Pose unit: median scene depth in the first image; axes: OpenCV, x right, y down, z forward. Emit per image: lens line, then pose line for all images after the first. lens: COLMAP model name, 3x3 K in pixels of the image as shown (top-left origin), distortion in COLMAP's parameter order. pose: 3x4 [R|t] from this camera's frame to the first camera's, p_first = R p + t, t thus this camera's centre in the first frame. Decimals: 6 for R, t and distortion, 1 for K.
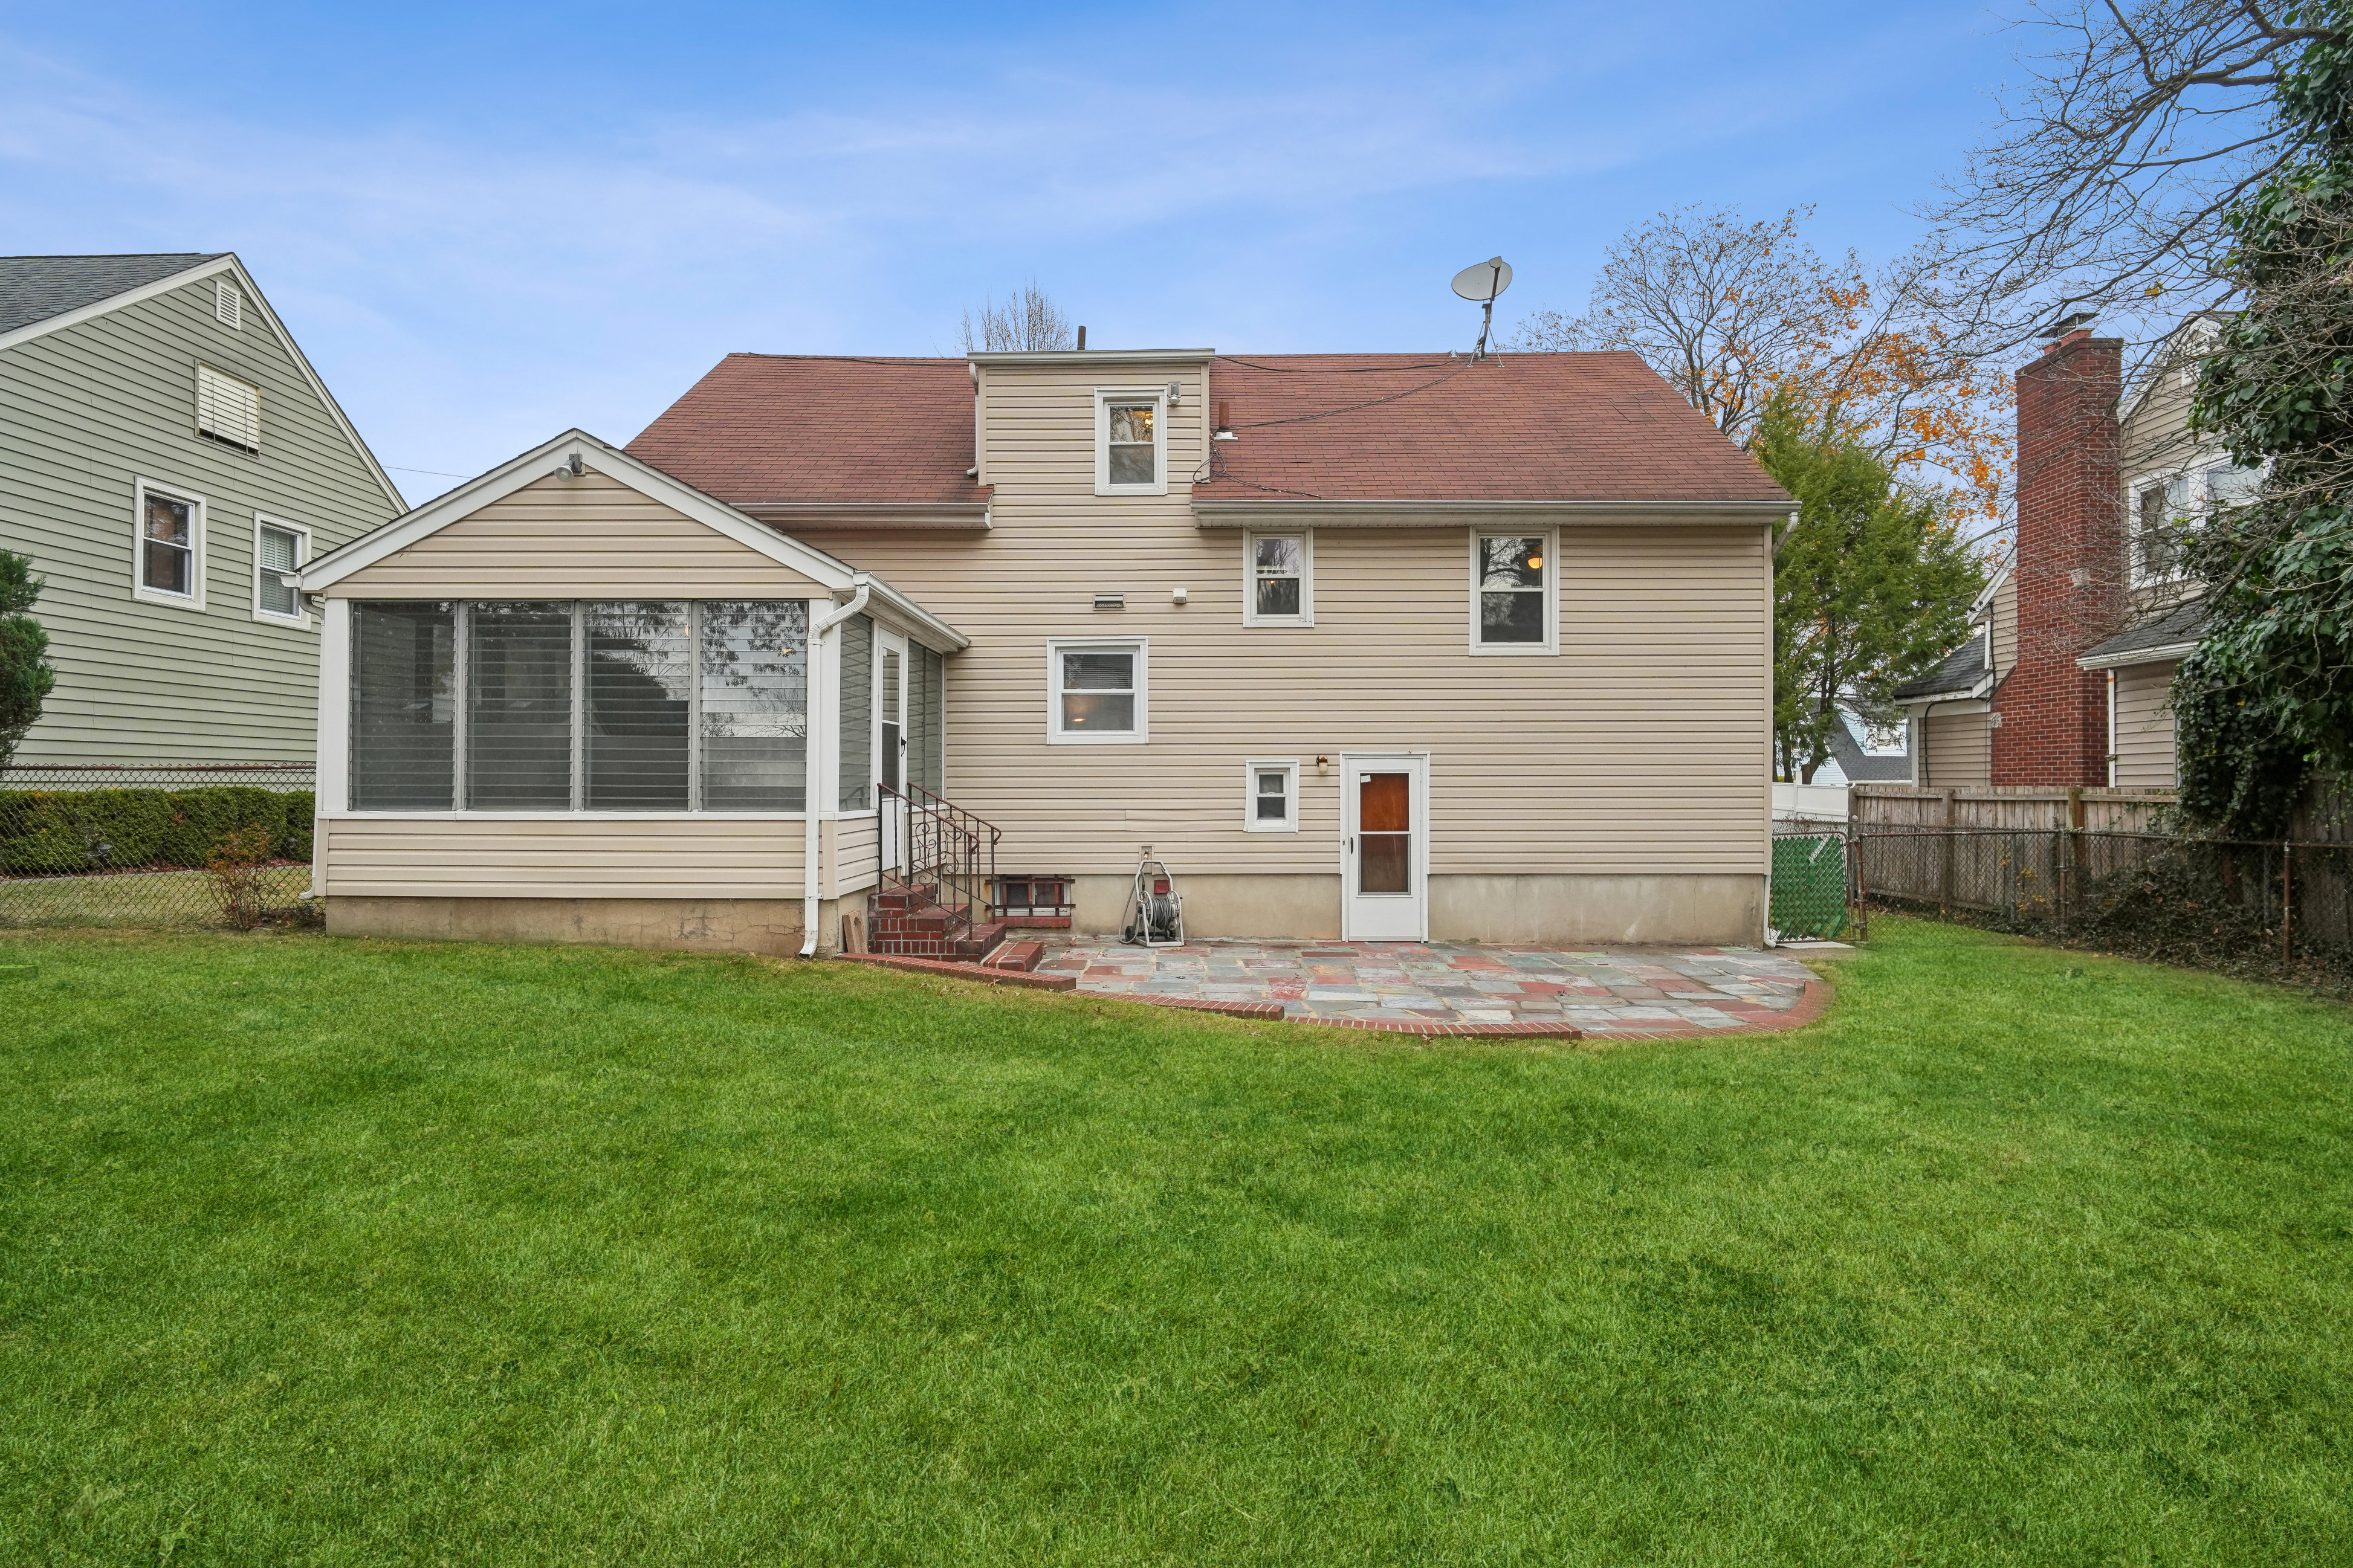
lens RADIAL K [[1088.7, 0, 1166.5], [0, 1088.7, 776.5], [0, 0, 1]] dist [0.000847, -0.000541]
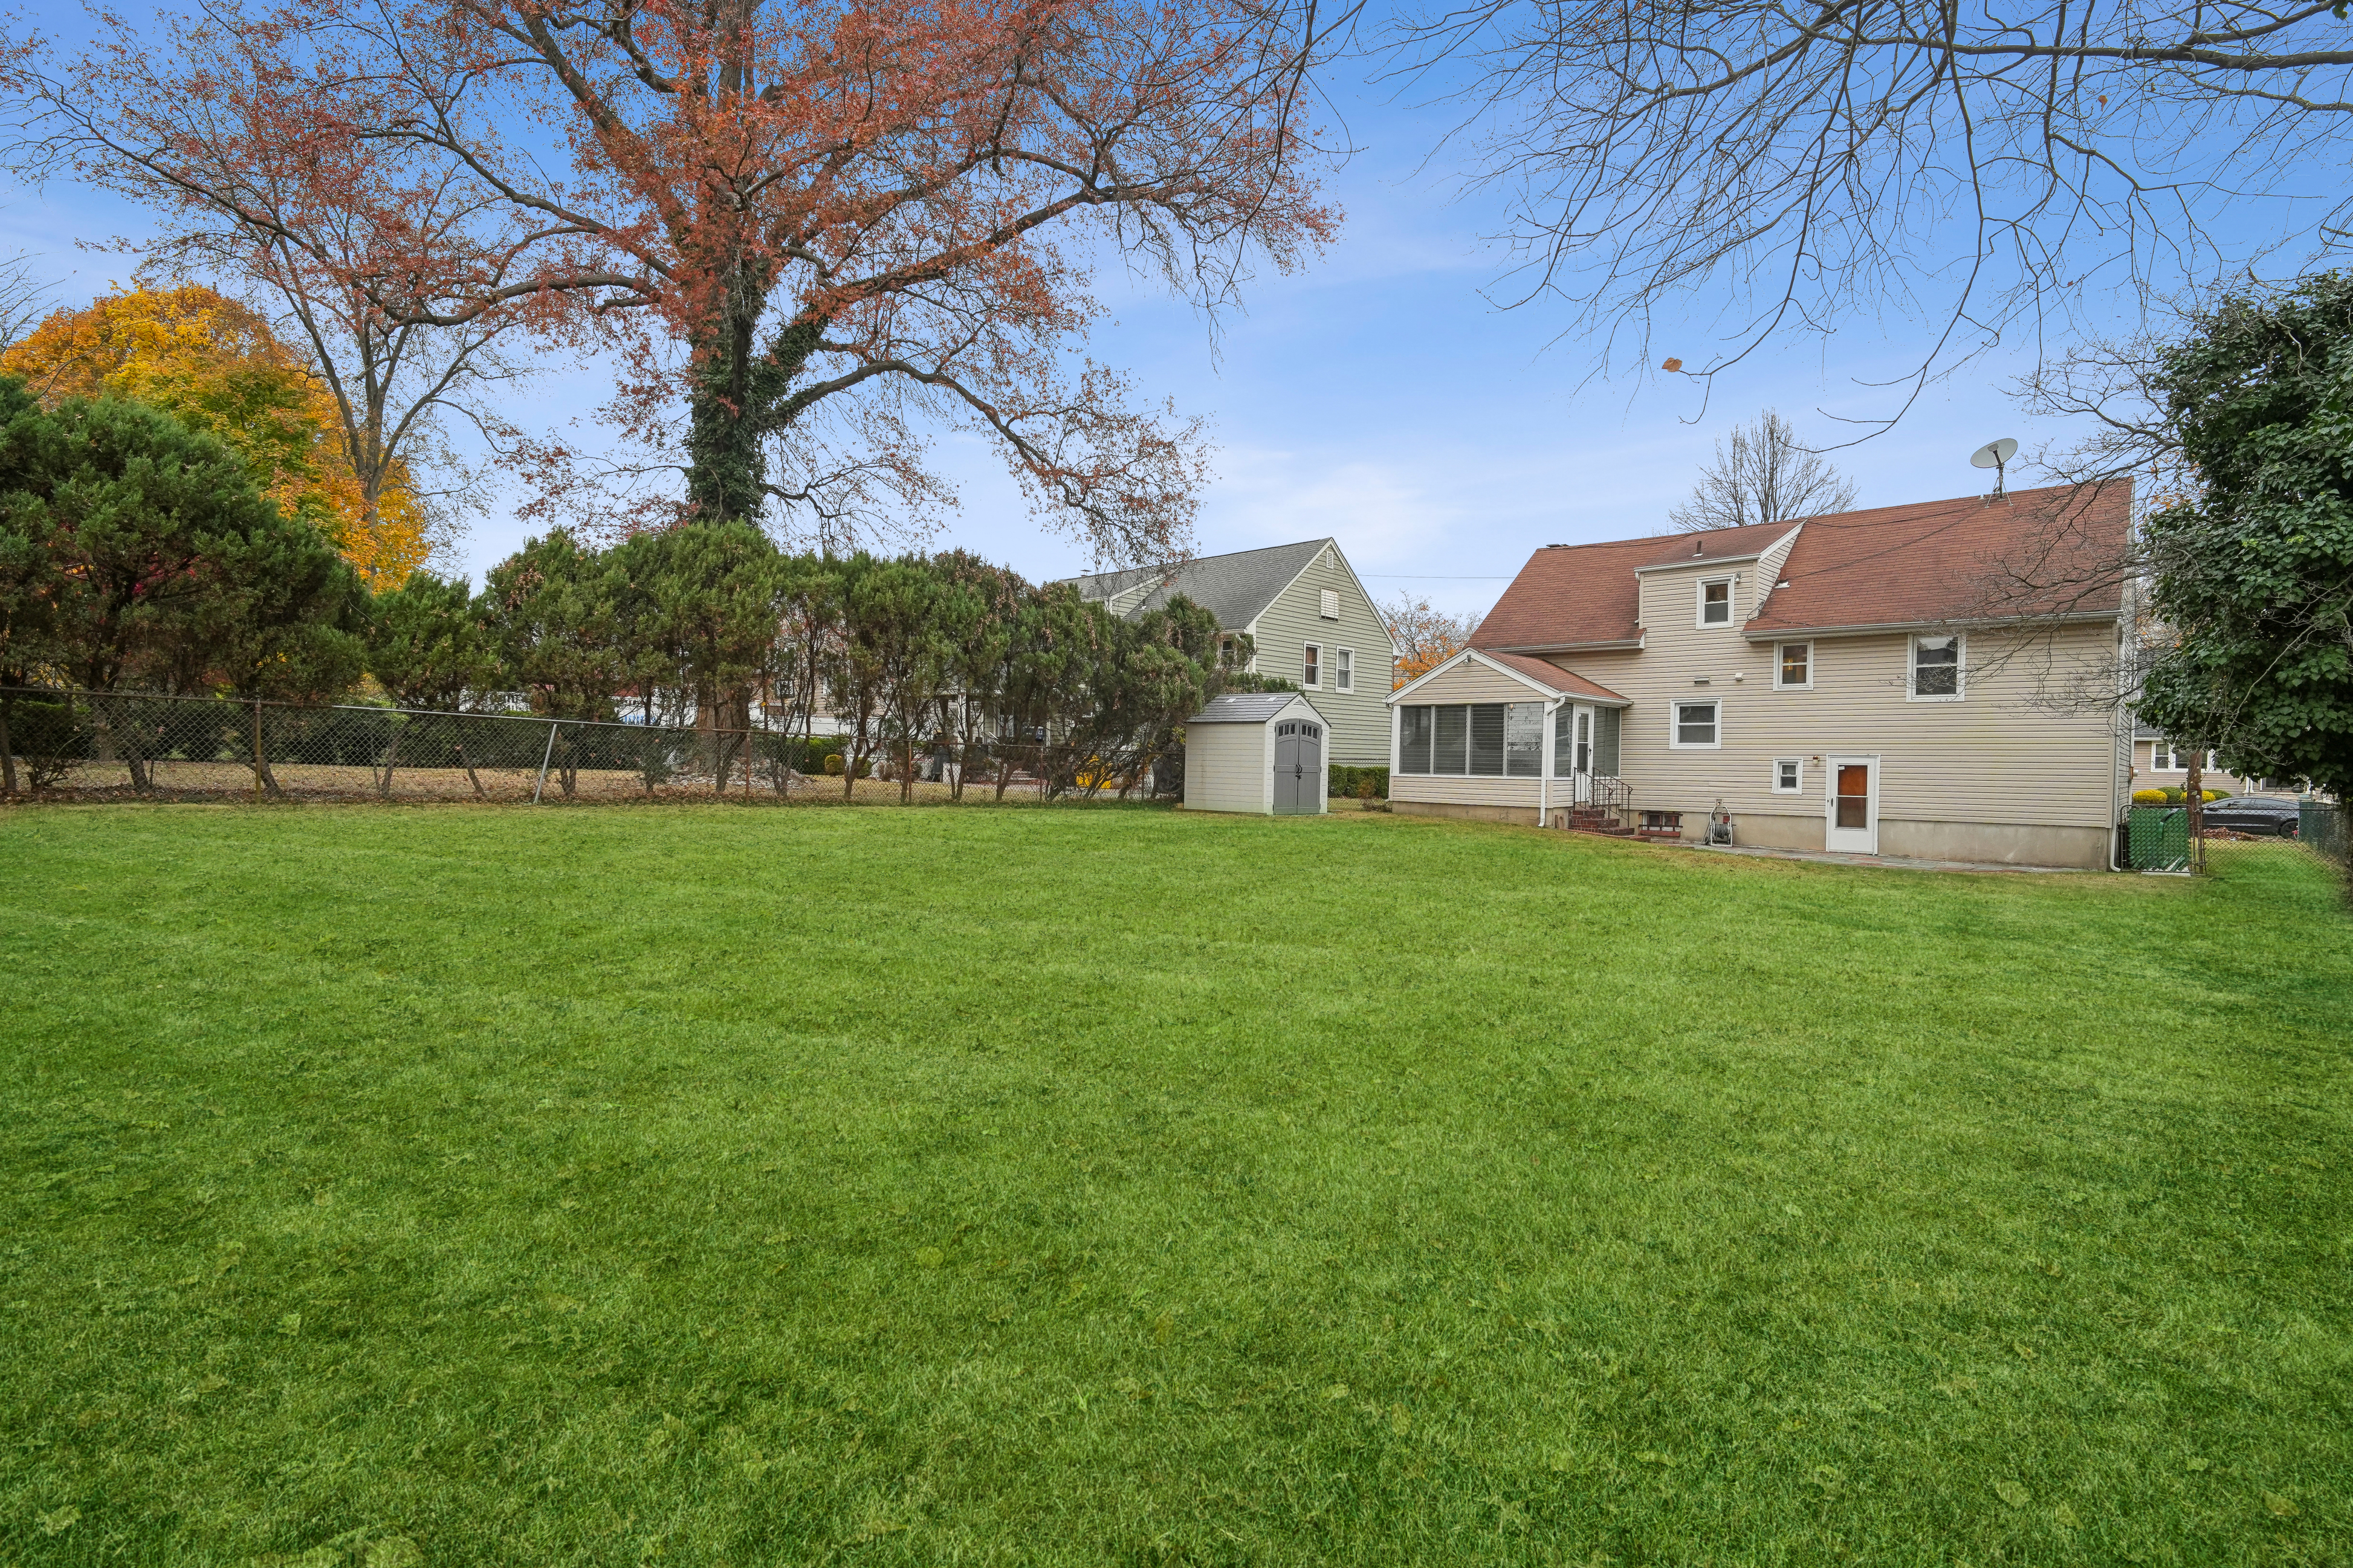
lens RADIAL K [[1088.7, 0, 1166.5], [0, 1088.7, 776.5], [0, 0, 1]] dist [0.000847, -0.000541]
pose [[0.731708, 0.019358, -0.681344, 0.619117], [-0.006857, 0.999755, 0.021040, -0.015143], [0.681584, -0.010723, 0.731661, -1.217009]]
